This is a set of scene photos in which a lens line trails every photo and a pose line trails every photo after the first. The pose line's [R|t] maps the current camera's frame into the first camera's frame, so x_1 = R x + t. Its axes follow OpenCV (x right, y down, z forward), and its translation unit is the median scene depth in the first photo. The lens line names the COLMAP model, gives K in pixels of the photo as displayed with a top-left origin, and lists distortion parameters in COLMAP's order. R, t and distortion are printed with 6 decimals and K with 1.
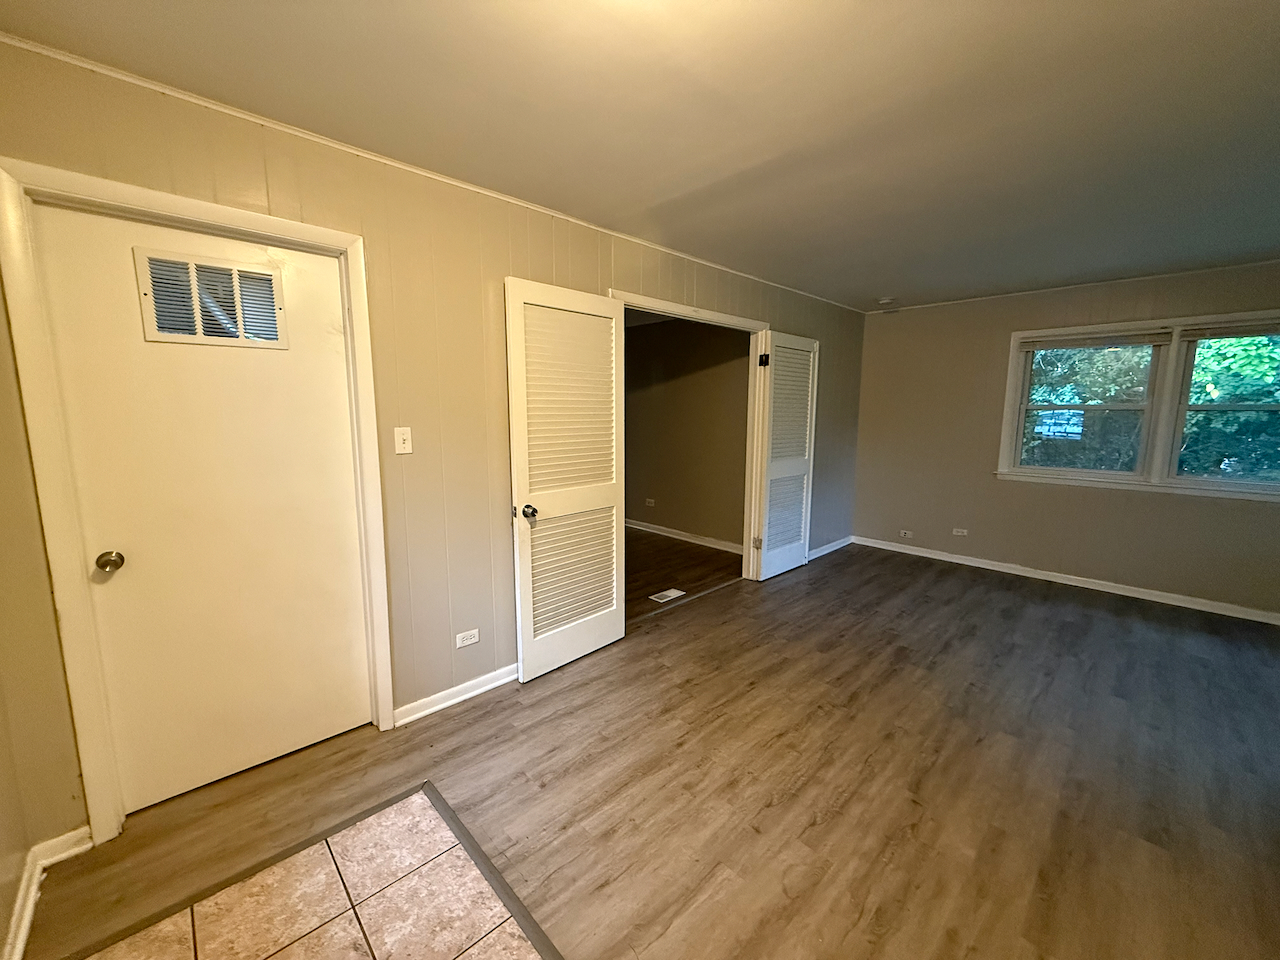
lens RADIAL K [[501.5, 0, 640.3], [0, 501.5, 481.4], [0, 0, 1]] dist [-0.002123, -0.000025]
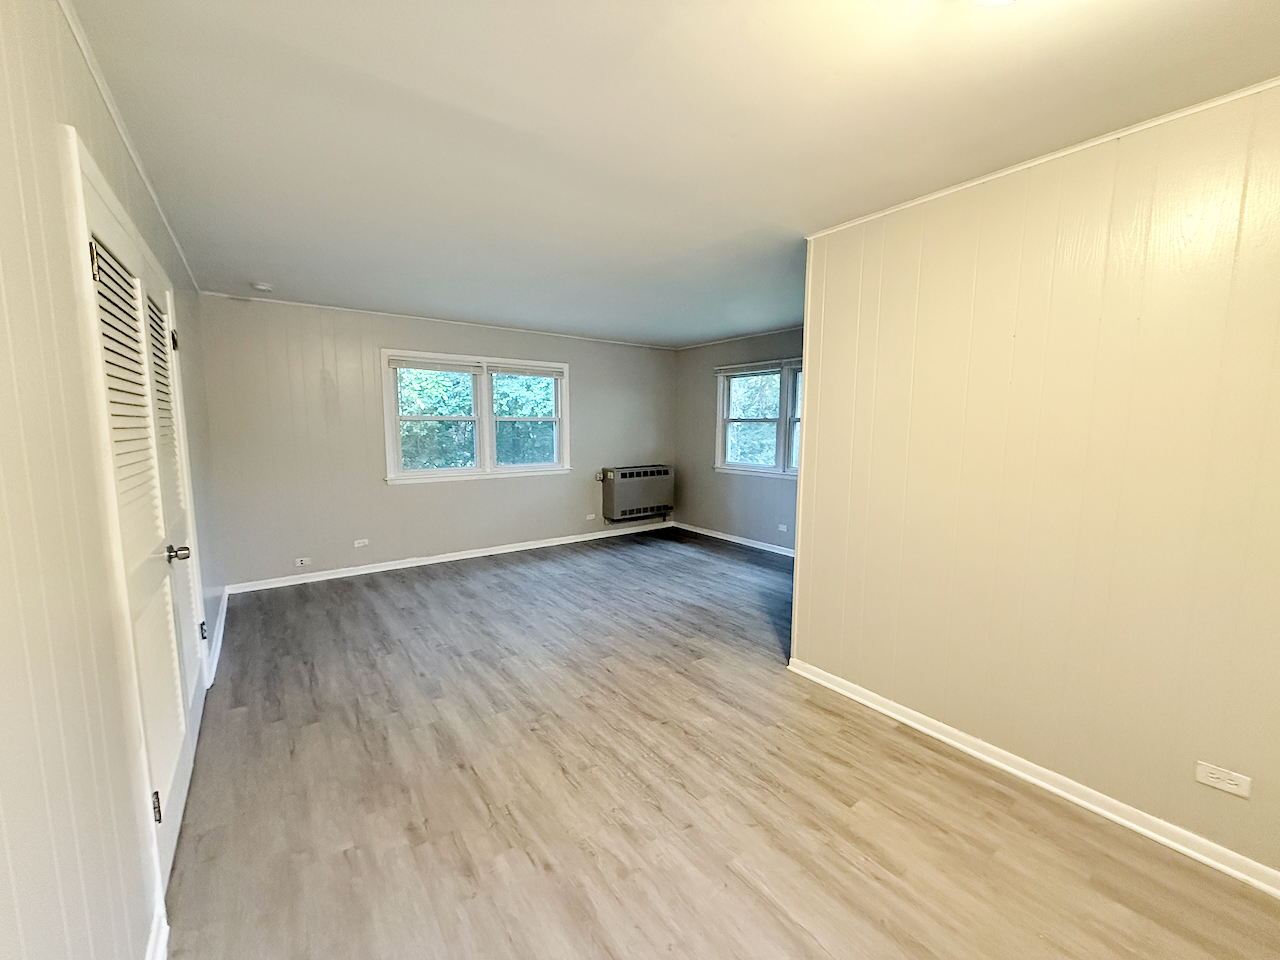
lens RADIAL K [[501.5, 0, 633.8], [0, 501.5, 480.7], [0, 0, 1]] dist [-0.002123, -0.000025]
pose [[0.140144, -0.117446, 0.983141, -0.437139], [0.136734, 0.985722, 0.098263, -0.077376], [-0.980644, 0.120657, 0.154202, 0.524518]]
